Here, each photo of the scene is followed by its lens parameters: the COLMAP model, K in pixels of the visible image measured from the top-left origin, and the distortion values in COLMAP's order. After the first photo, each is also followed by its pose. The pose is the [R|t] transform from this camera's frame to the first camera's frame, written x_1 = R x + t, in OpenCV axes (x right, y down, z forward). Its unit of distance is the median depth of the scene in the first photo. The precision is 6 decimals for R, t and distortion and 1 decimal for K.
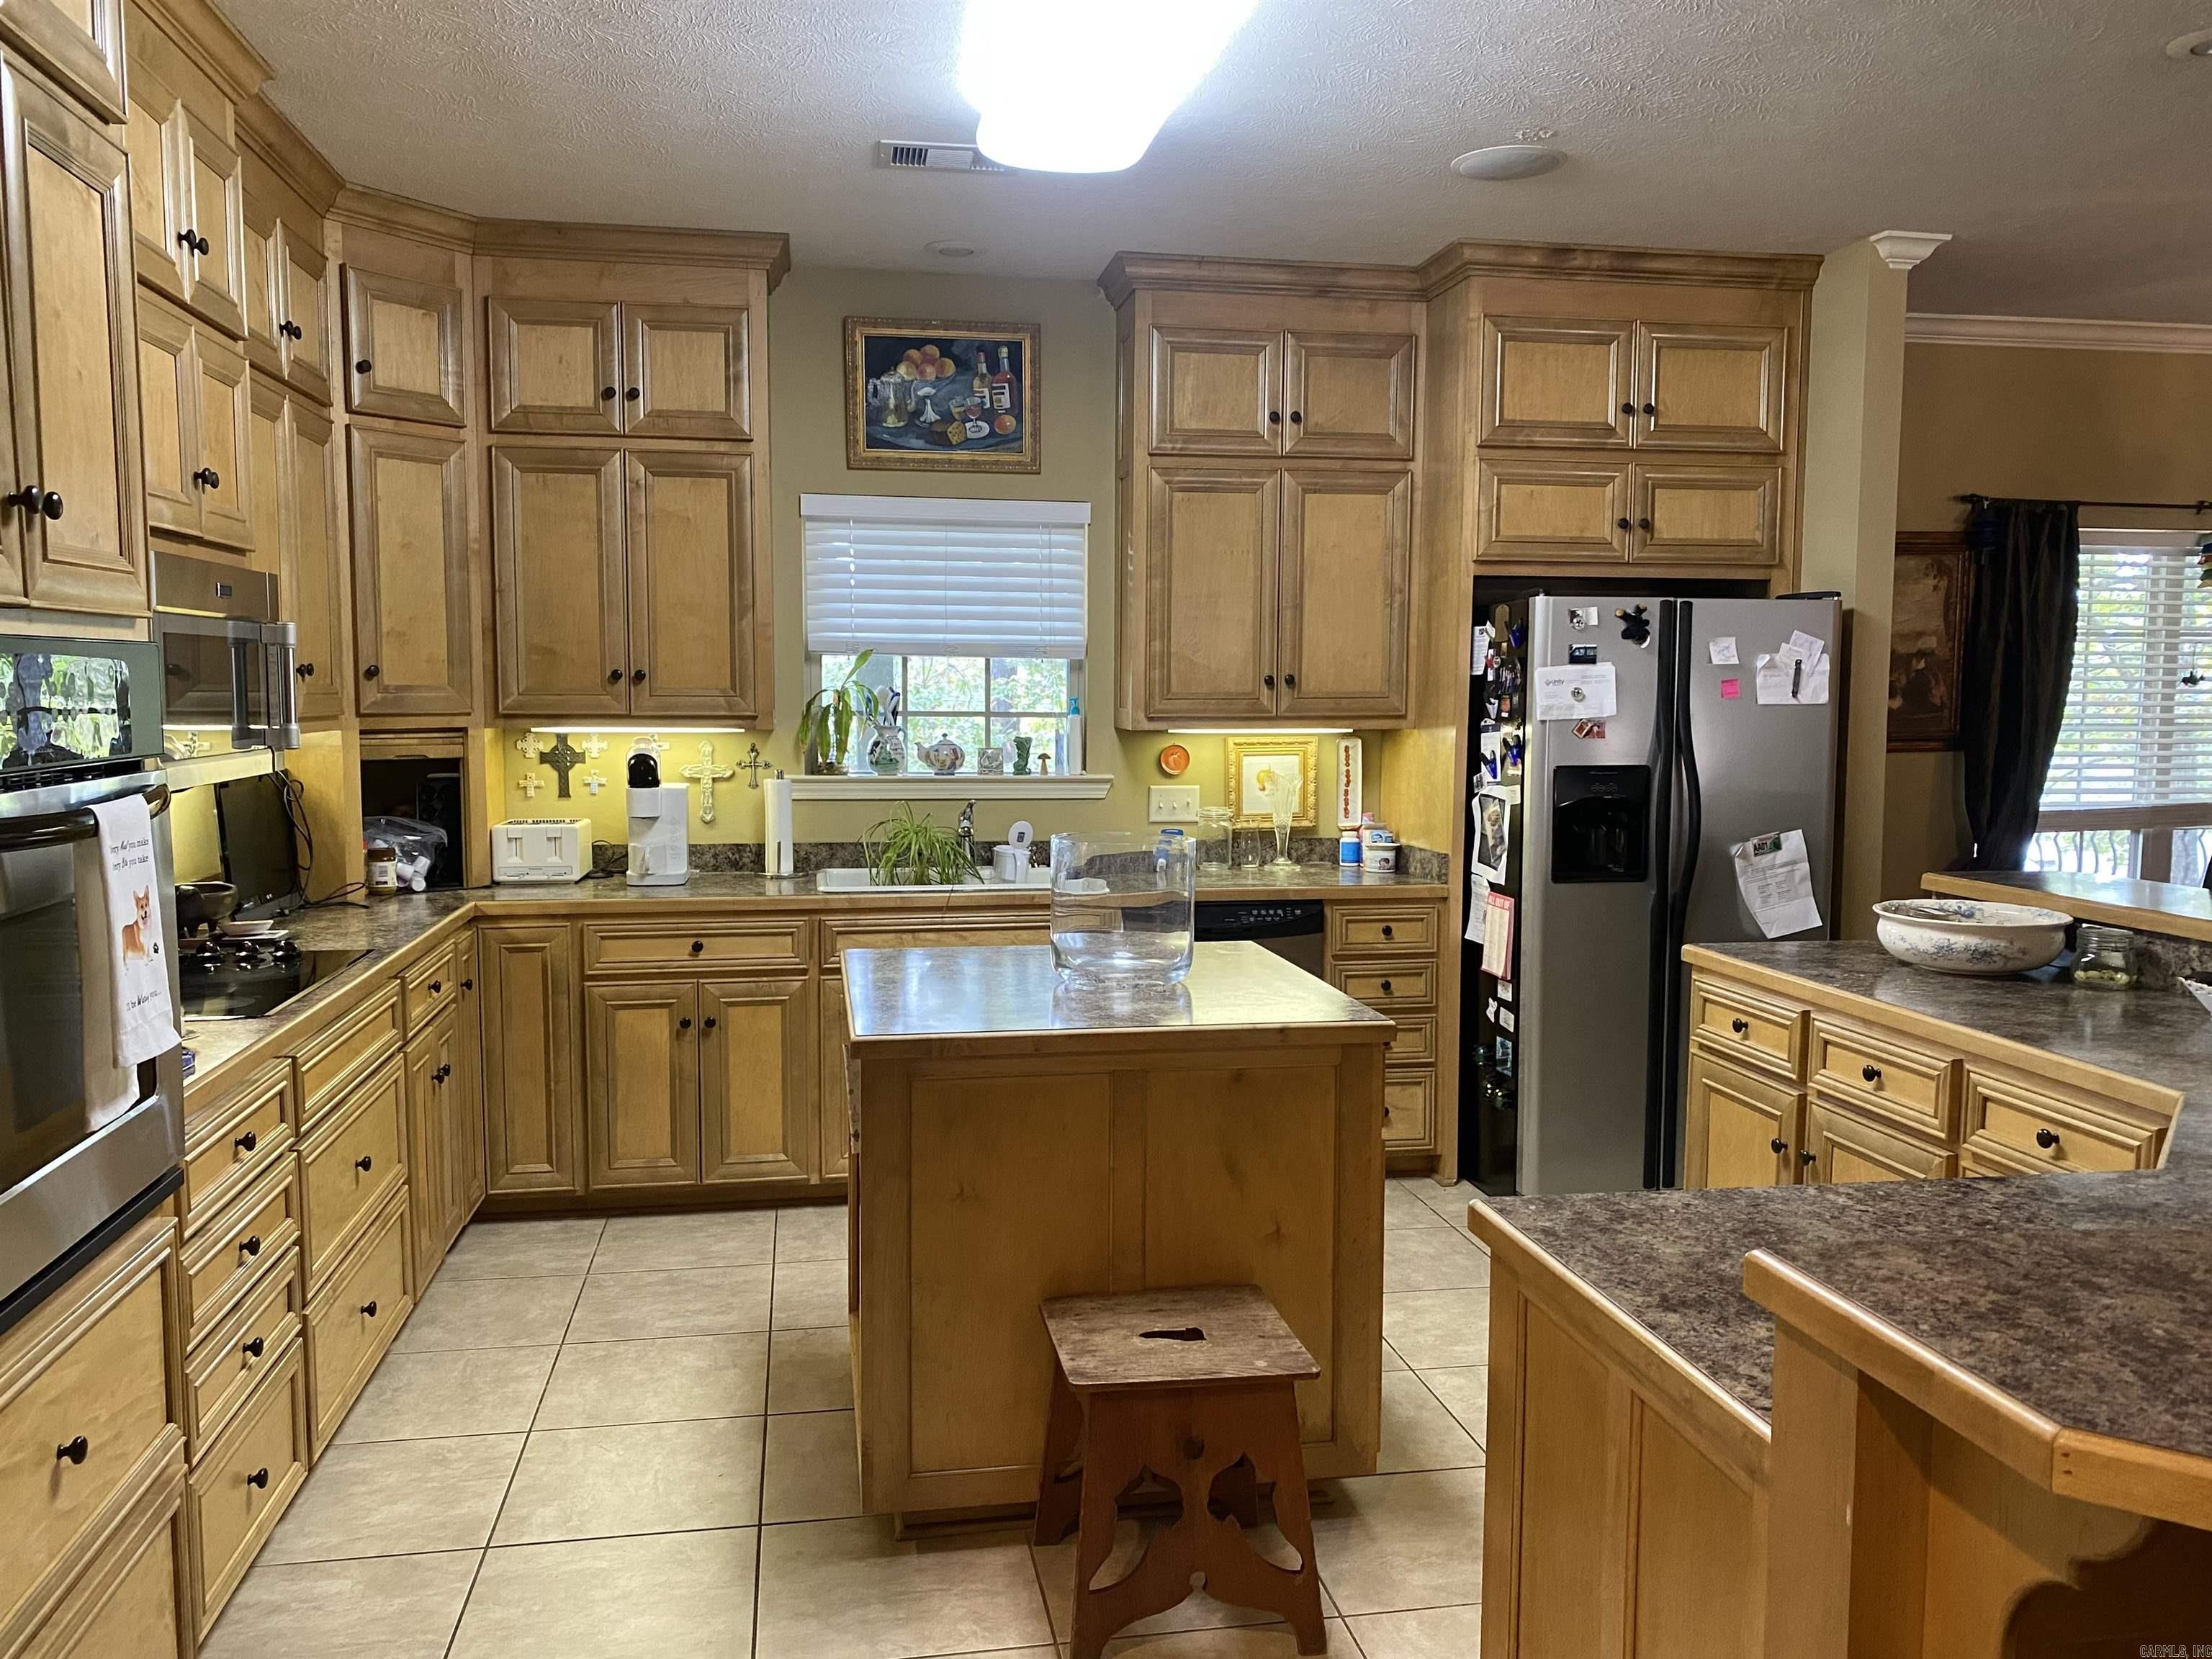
lens RADIAL K [[1699.7, 0, 1102.5], [0, 1699.7, 834.5], [0, 0, 1]] dist [0.032891, 0.005146]
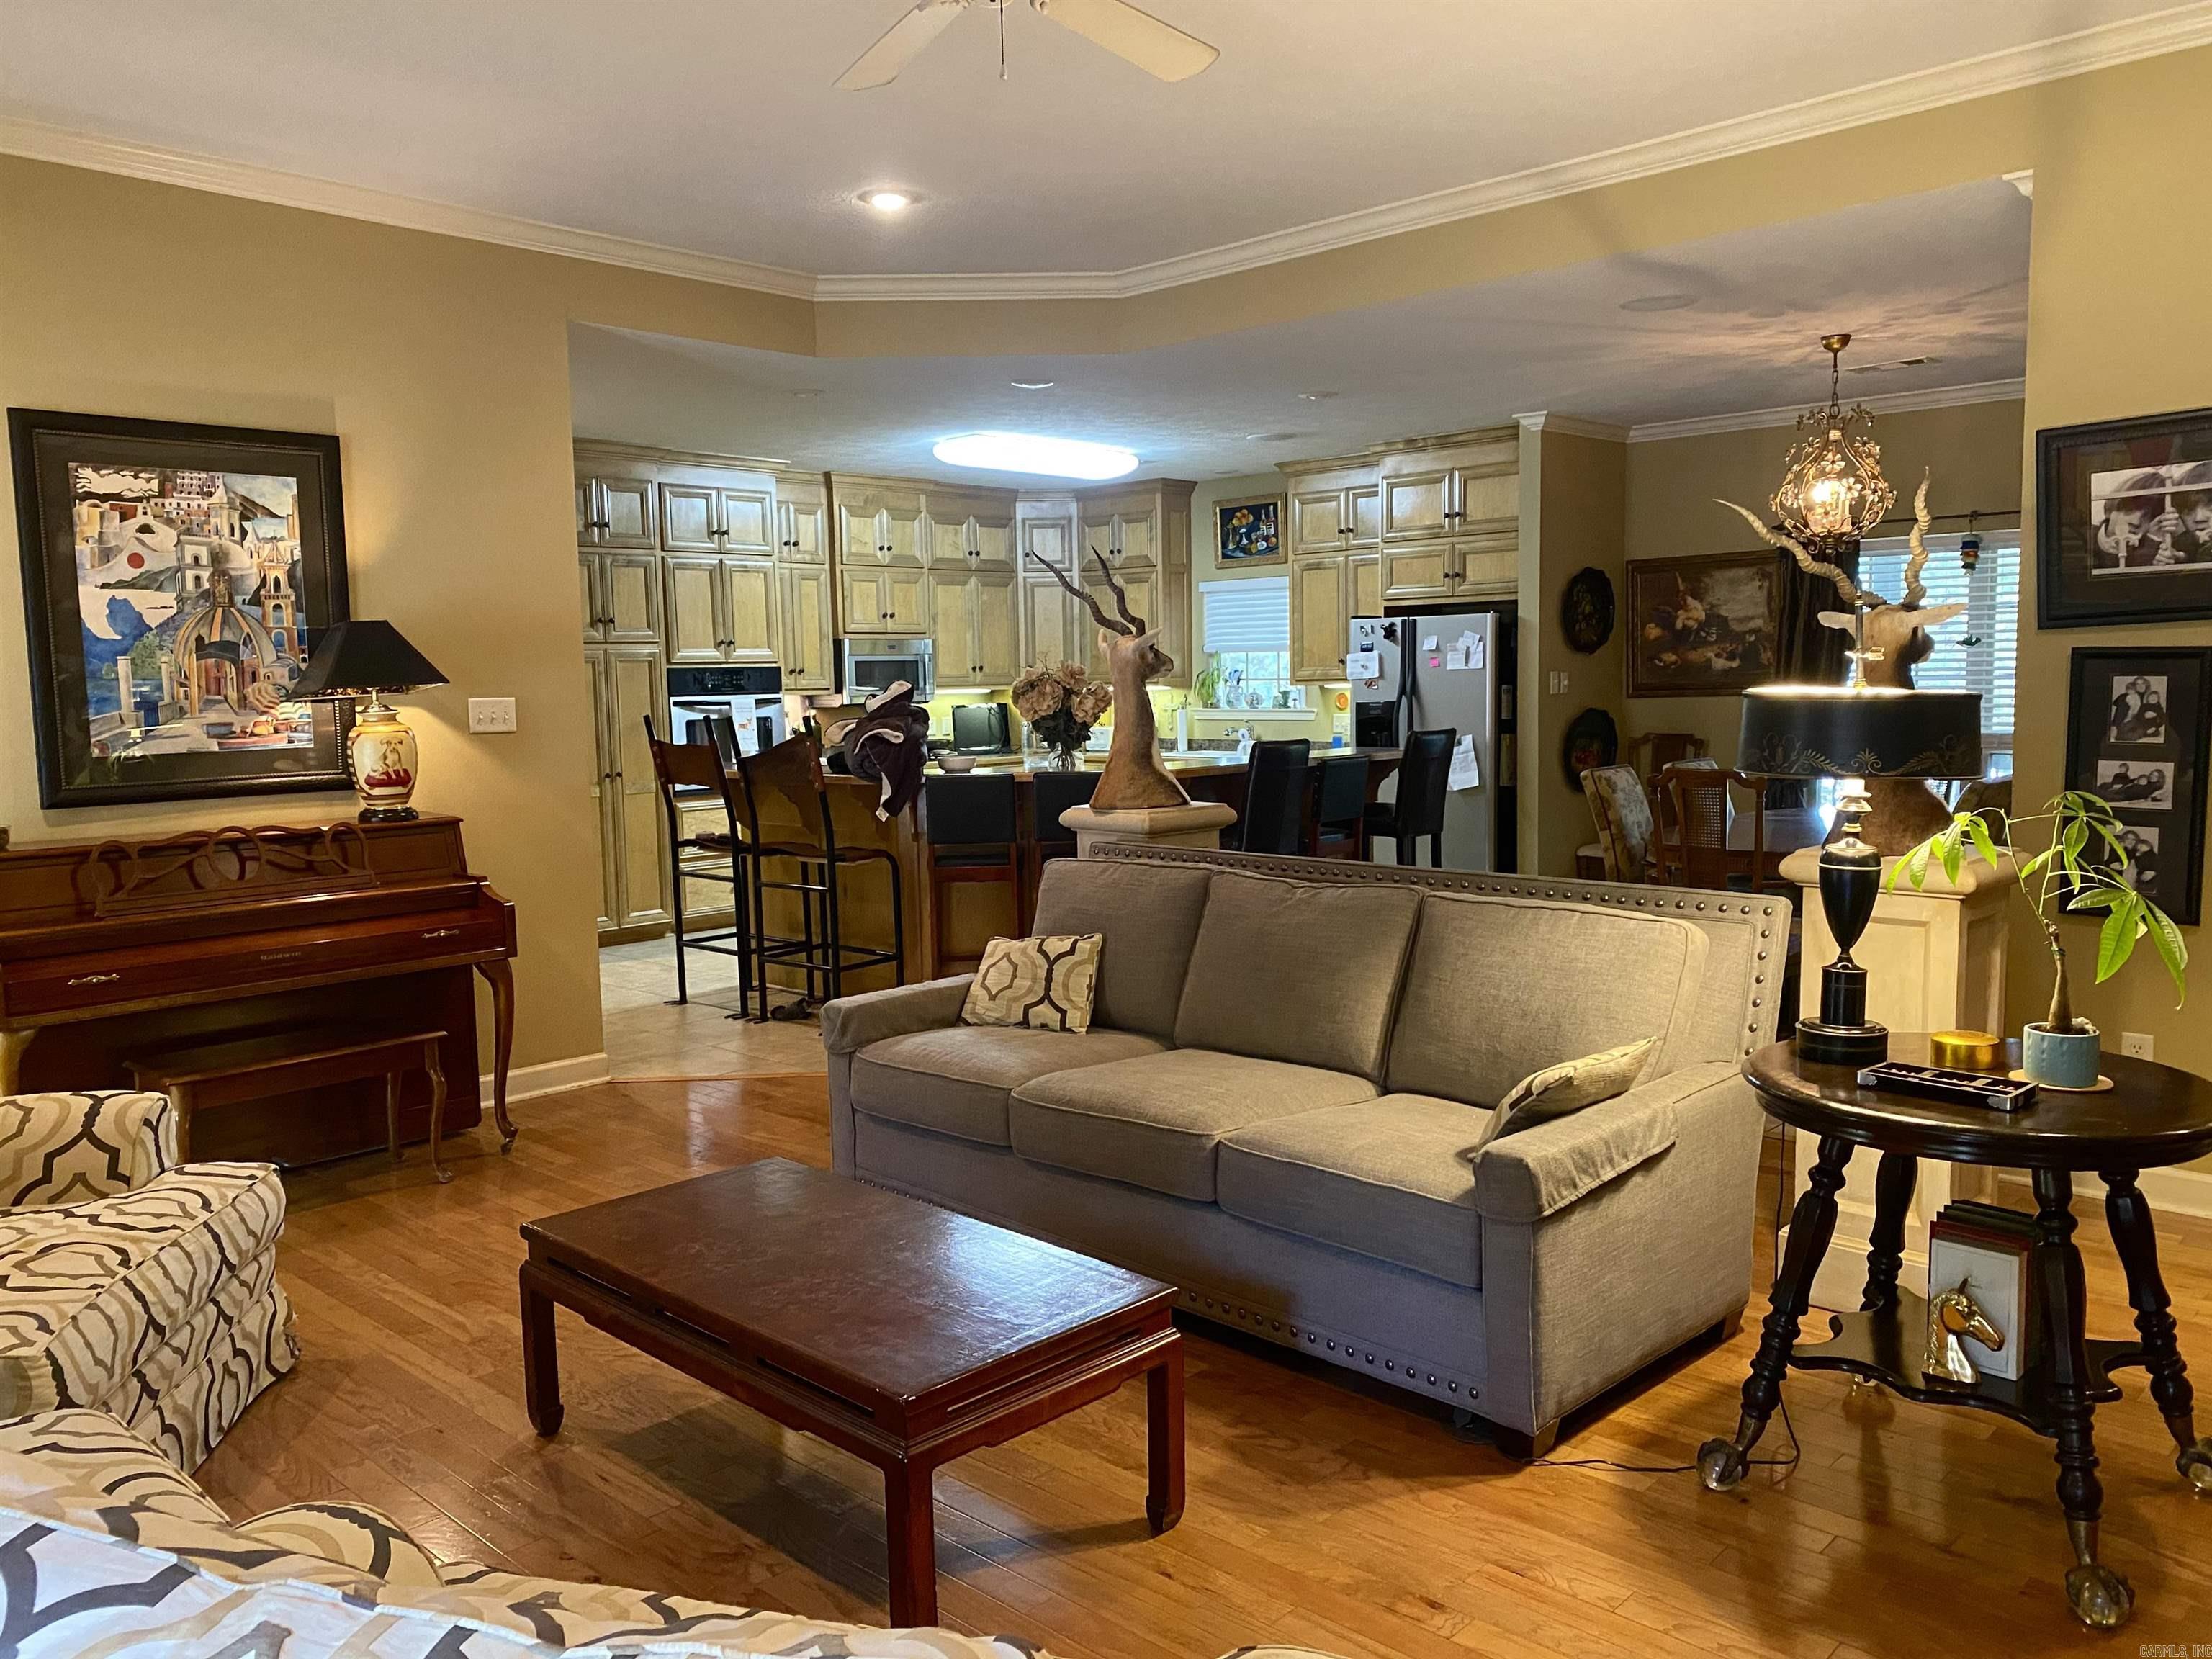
lens RADIAL K [[1699.7, 0, 1107.2], [0, 1699.7, 831.7], [0, 0, 1]] dist [0.032891, 0.005146]
pose [[0.588439, 0.058116, -0.806450, 1.641522], [-0.045153, 0.998219, 0.038989, 0.047483], [0.807280, 0.013471, 0.590015, -0.430481]]
